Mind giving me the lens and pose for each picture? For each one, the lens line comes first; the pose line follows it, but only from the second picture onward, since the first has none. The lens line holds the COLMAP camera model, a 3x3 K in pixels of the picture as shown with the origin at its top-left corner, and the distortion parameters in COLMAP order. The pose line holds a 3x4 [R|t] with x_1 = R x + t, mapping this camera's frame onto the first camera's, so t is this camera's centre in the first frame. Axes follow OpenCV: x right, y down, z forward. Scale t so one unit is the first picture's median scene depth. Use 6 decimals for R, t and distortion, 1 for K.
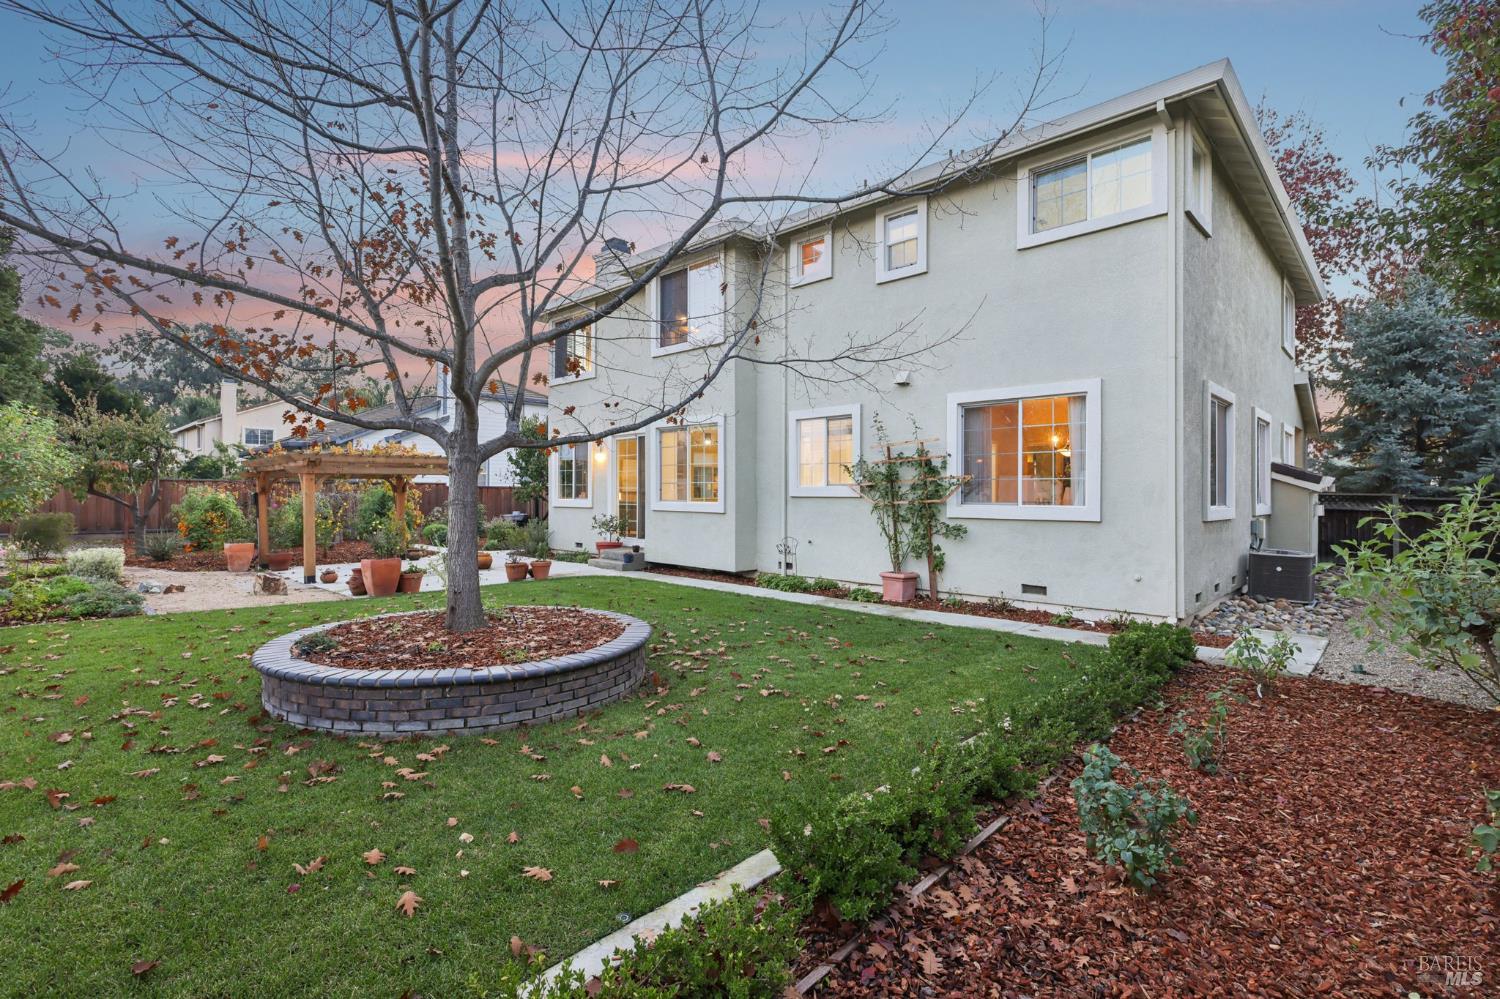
lens RADIAL K [[684.5, 0, 749.2], [0, 684.5, 496.4], [0, 0, 1]] dist [-0.001553, -0.000849]
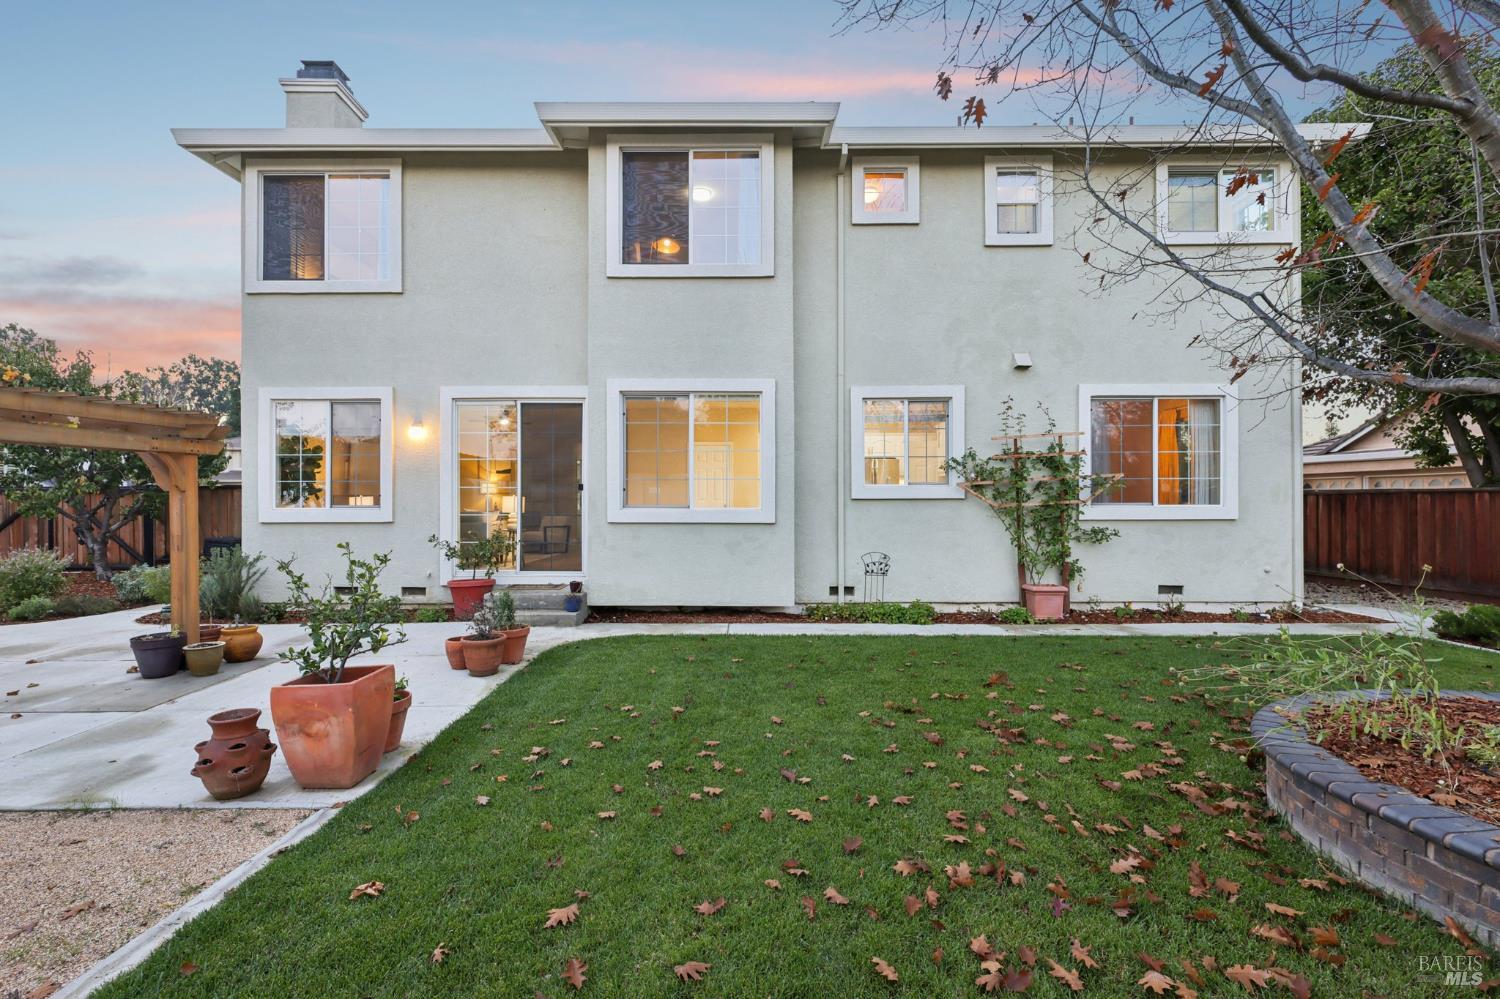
lens RADIAL K [[684.5, 0, 749.0], [0, 684.5, 492.7], [0, 0, 1]] dist [-0.001553, -0.000849]
pose [[0.733099, -0.007510, 0.680080, -0.606498], [0.007000, 0.999969, 0.003497, -0.011220], [-0.680086, 0.002197, 0.733129, 0.586286]]
